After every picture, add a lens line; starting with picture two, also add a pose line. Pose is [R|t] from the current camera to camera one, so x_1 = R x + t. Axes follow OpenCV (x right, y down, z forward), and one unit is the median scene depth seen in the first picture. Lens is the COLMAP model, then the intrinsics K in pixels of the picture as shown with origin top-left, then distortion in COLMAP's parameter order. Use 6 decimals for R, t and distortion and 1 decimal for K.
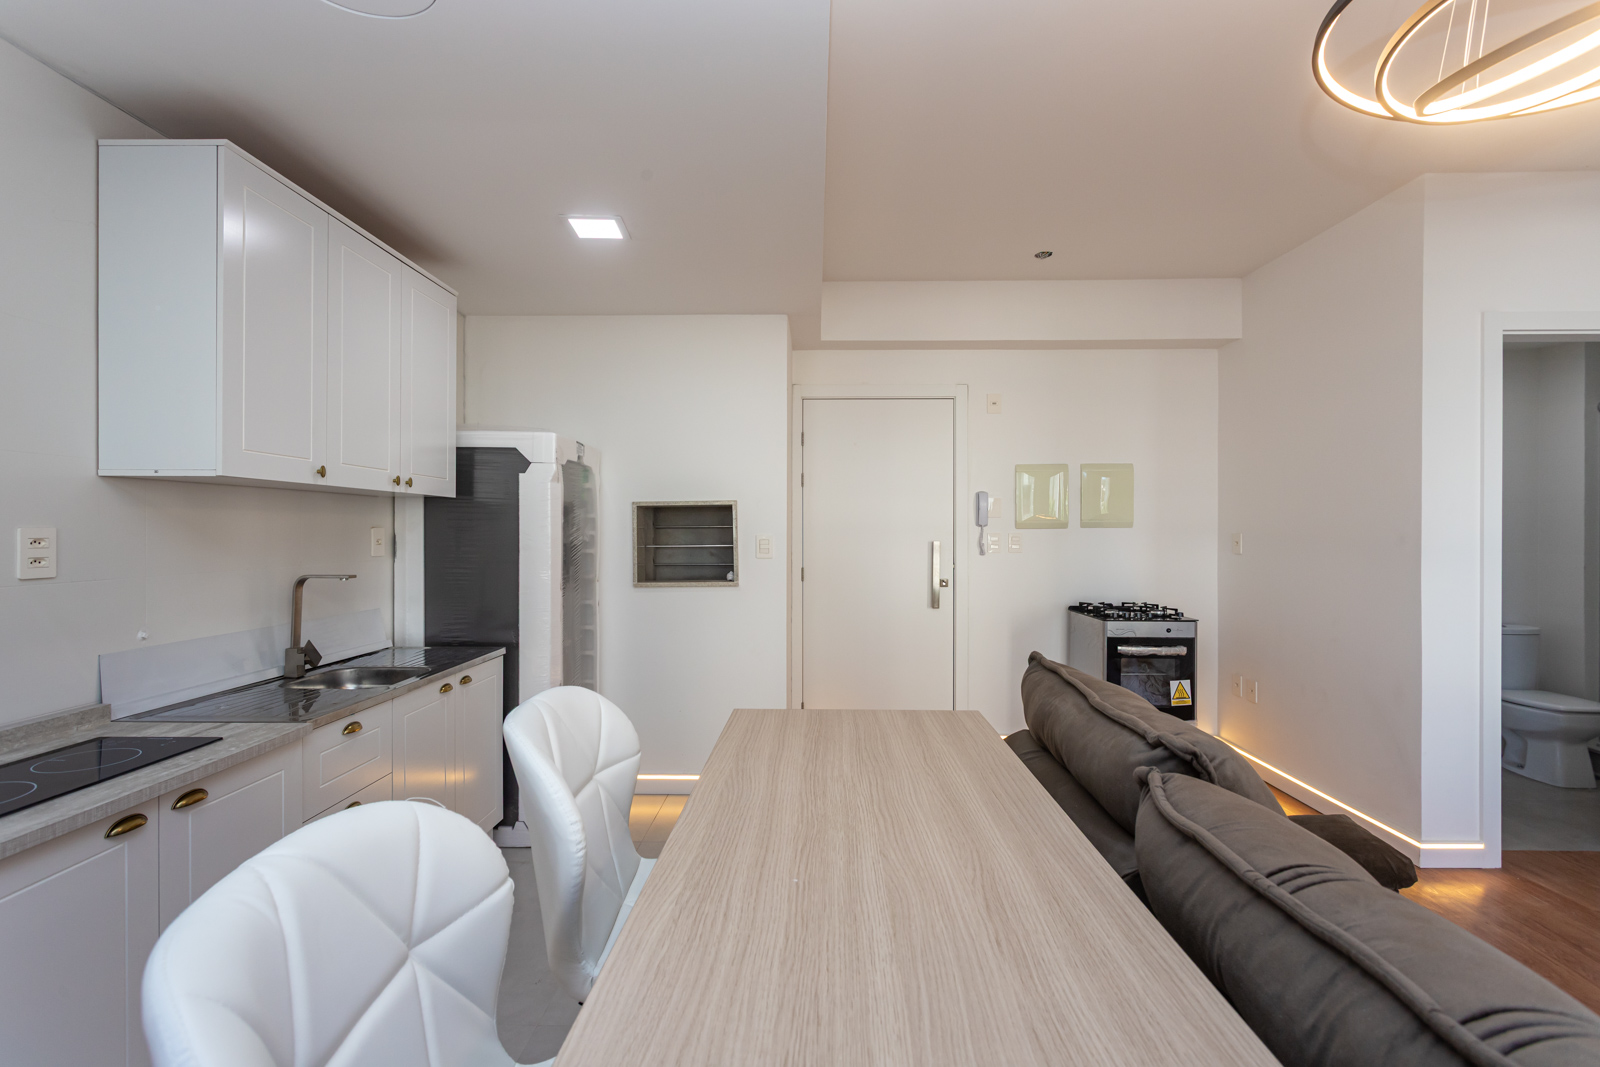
lens RADIAL K [[754.9, 0, 798.4], [0, 754.9, 532.3], [0, 0, 1]] dist [-0.003395, 0.003921]
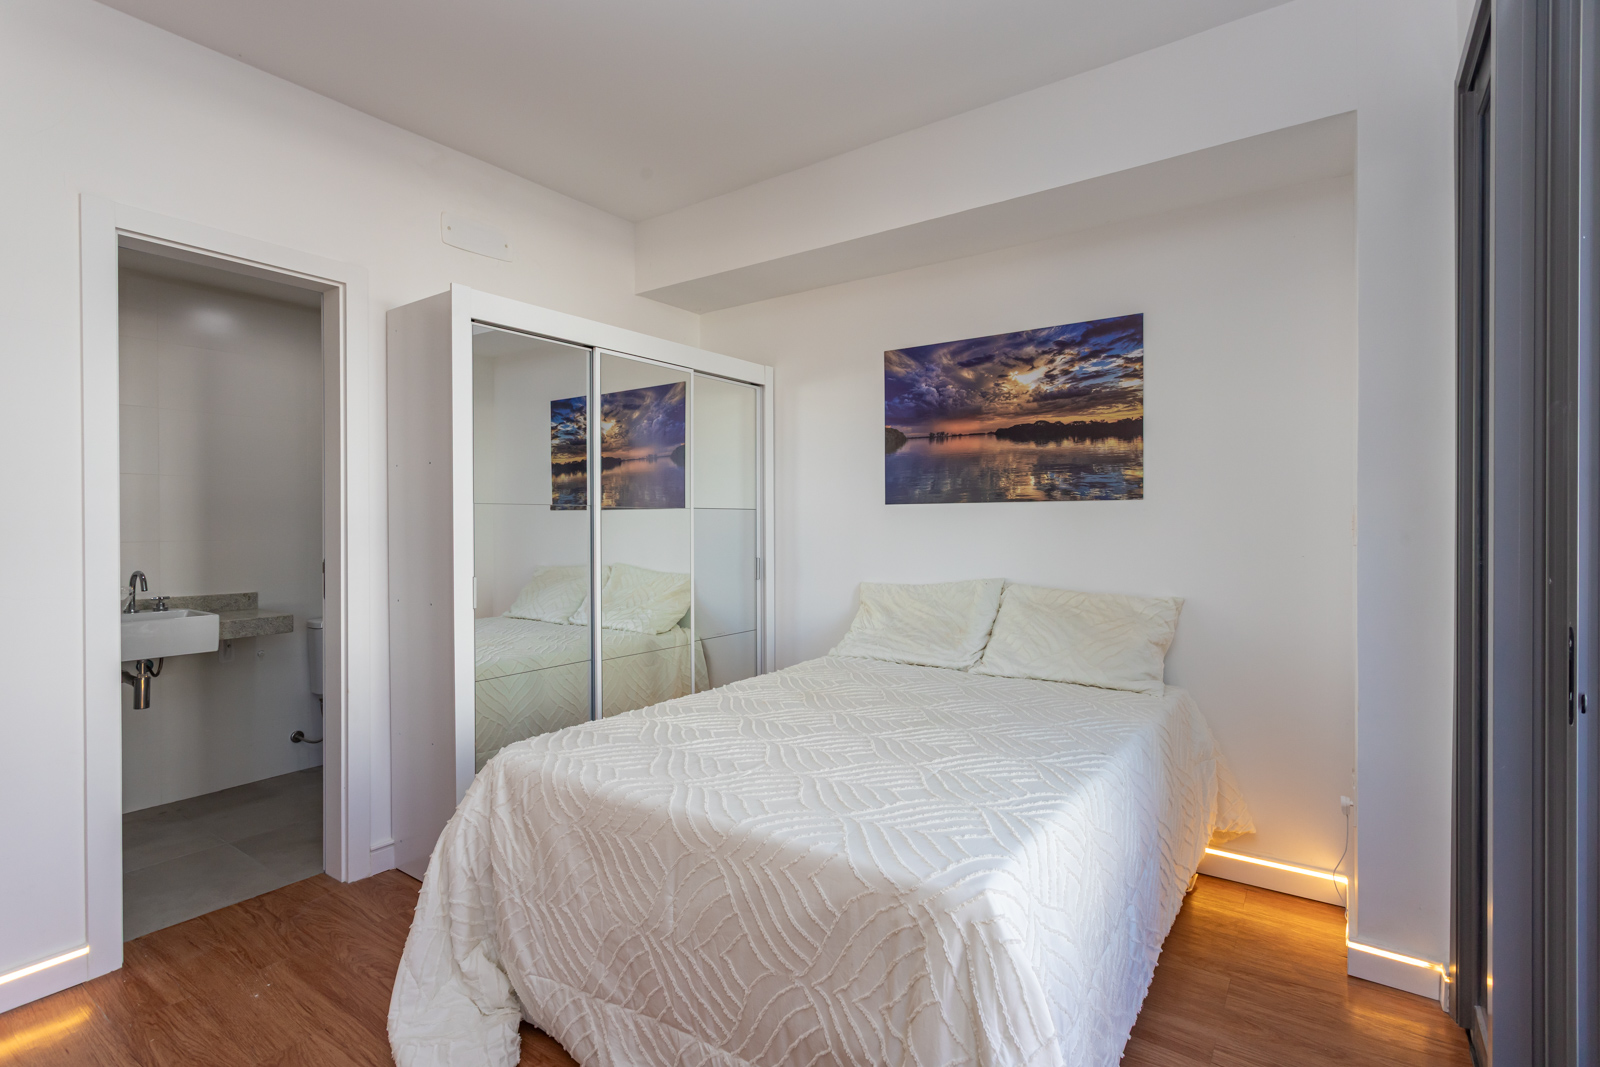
lens RADIAL K [[754.9, 0, 798.6], [0, 754.9, 528.4], [0, 0, 1]] dist [-0.003395, 0.003921]
pose [[0.546559, -0.008229, 0.837380, 0.517795], [0.002444, 0.999963, 0.008232, 0.011285], [-0.837417, -0.002453, 0.546558, 0.042686]]
